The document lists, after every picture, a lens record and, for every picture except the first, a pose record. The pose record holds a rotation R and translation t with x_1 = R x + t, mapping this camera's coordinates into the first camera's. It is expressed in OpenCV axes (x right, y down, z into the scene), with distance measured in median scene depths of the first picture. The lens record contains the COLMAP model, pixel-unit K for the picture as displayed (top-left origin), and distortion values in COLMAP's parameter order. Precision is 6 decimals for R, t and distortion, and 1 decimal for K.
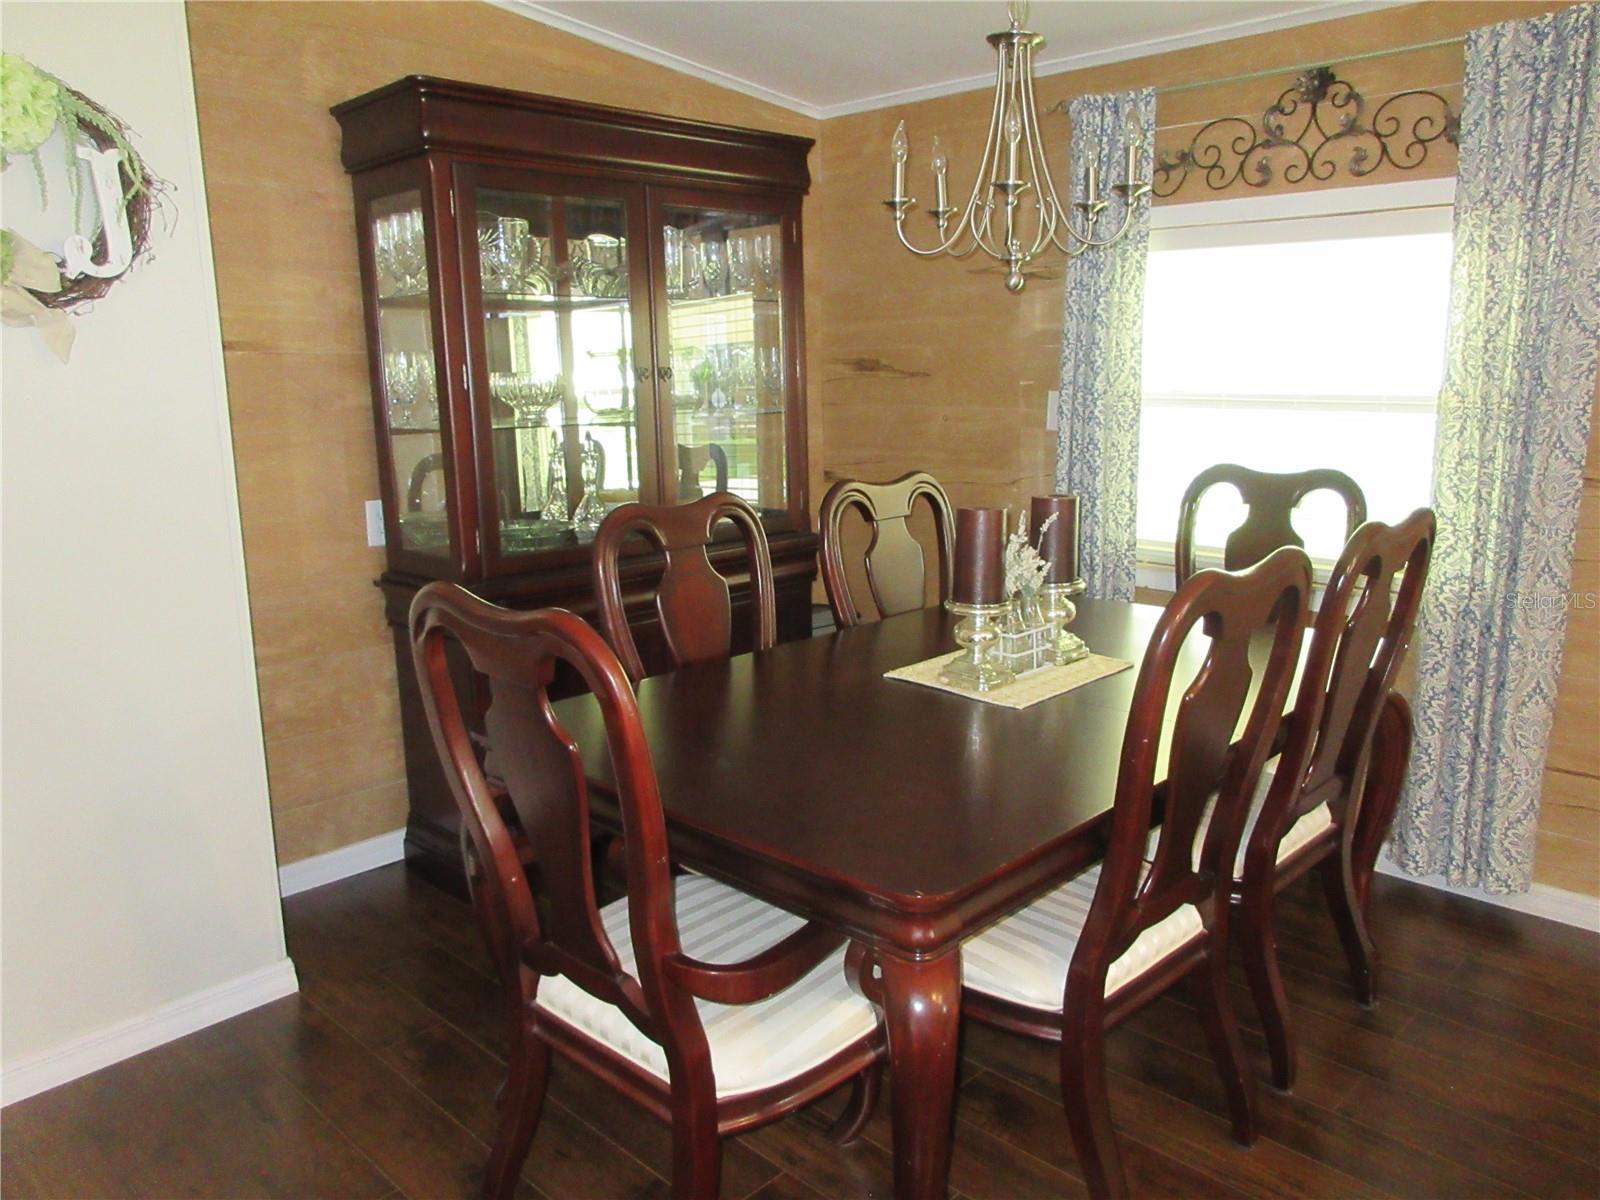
lens RADIAL K [[1195.5, 0, 800.0], [0, 1195.5, 600.0], [0, 0, 1]] dist [0.006828, 0.000164]
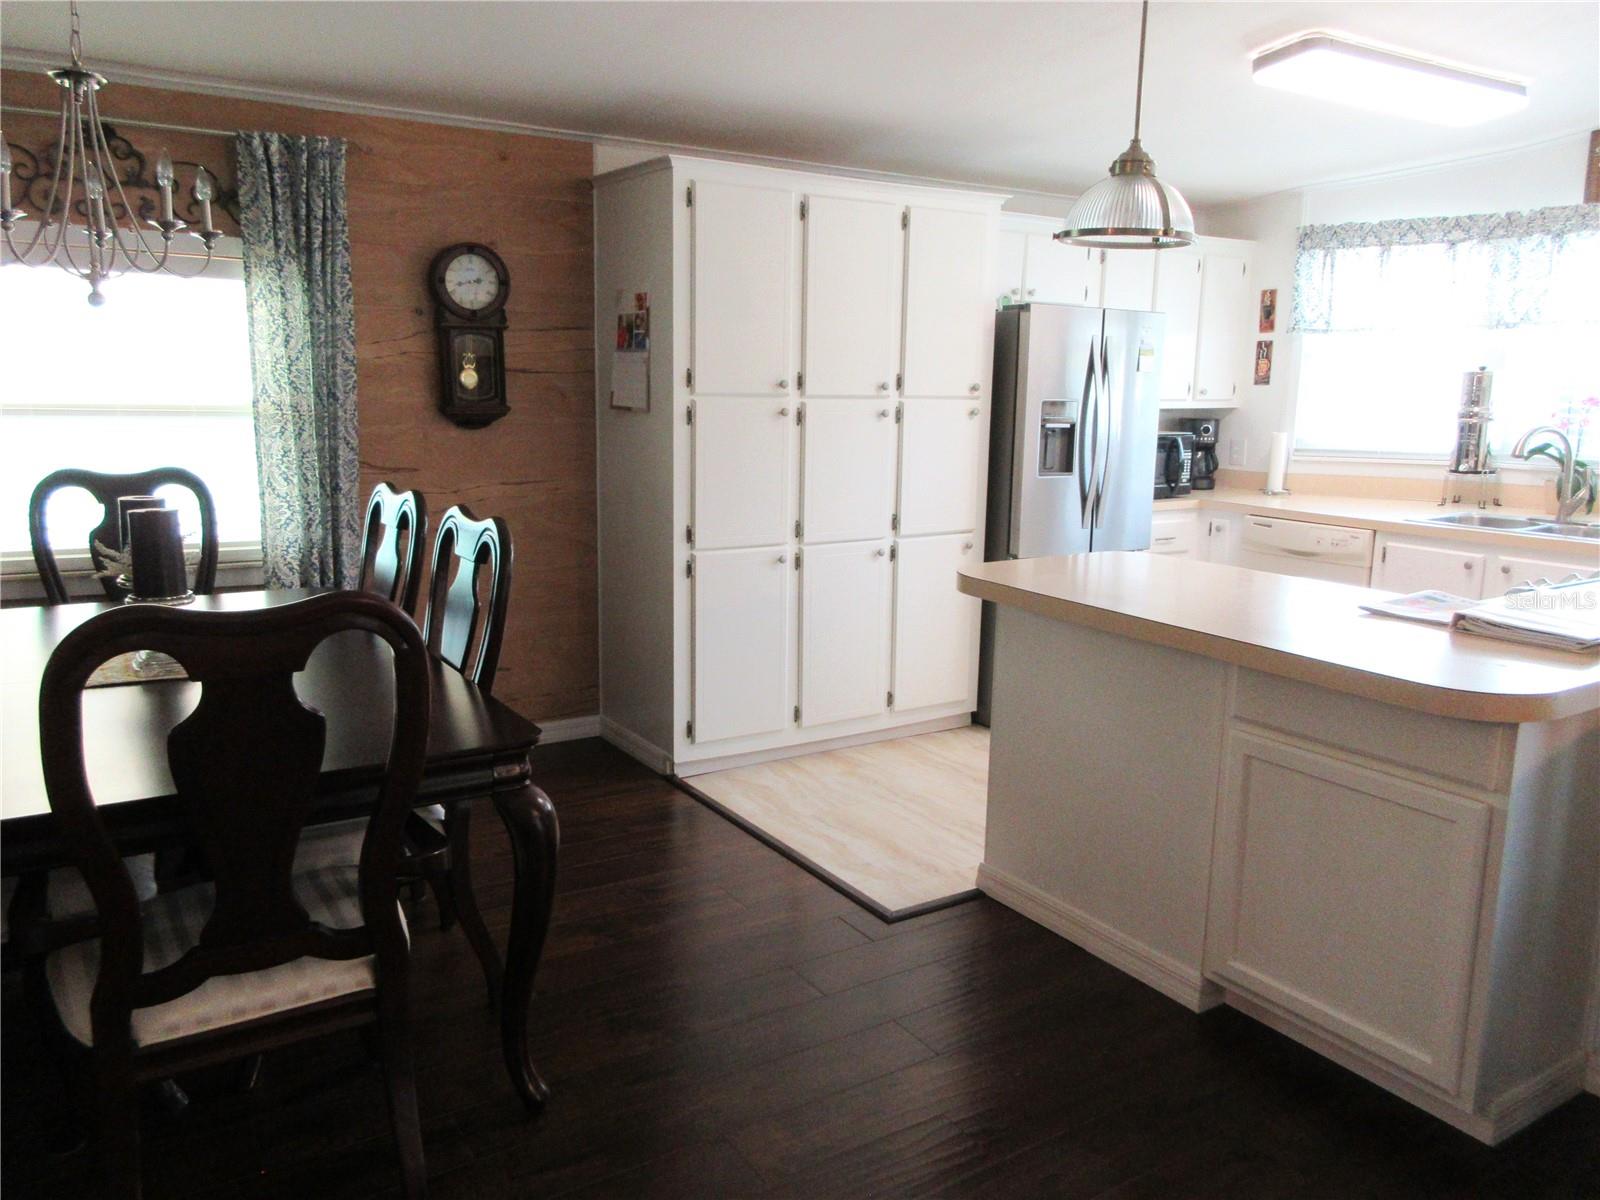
lens RADIAL K [[1195.5, 0, 800.0], [0, 1195.5, 600.0], [0, 0, 1]] dist [0.006828, 0.000164]
pose [[0.220430, -0.161749, 0.961898, -0.638525], [0.173326, 0.976956, 0.124562, -0.024131], [-0.959880, 0.139265, 0.243386, 0.150213]]
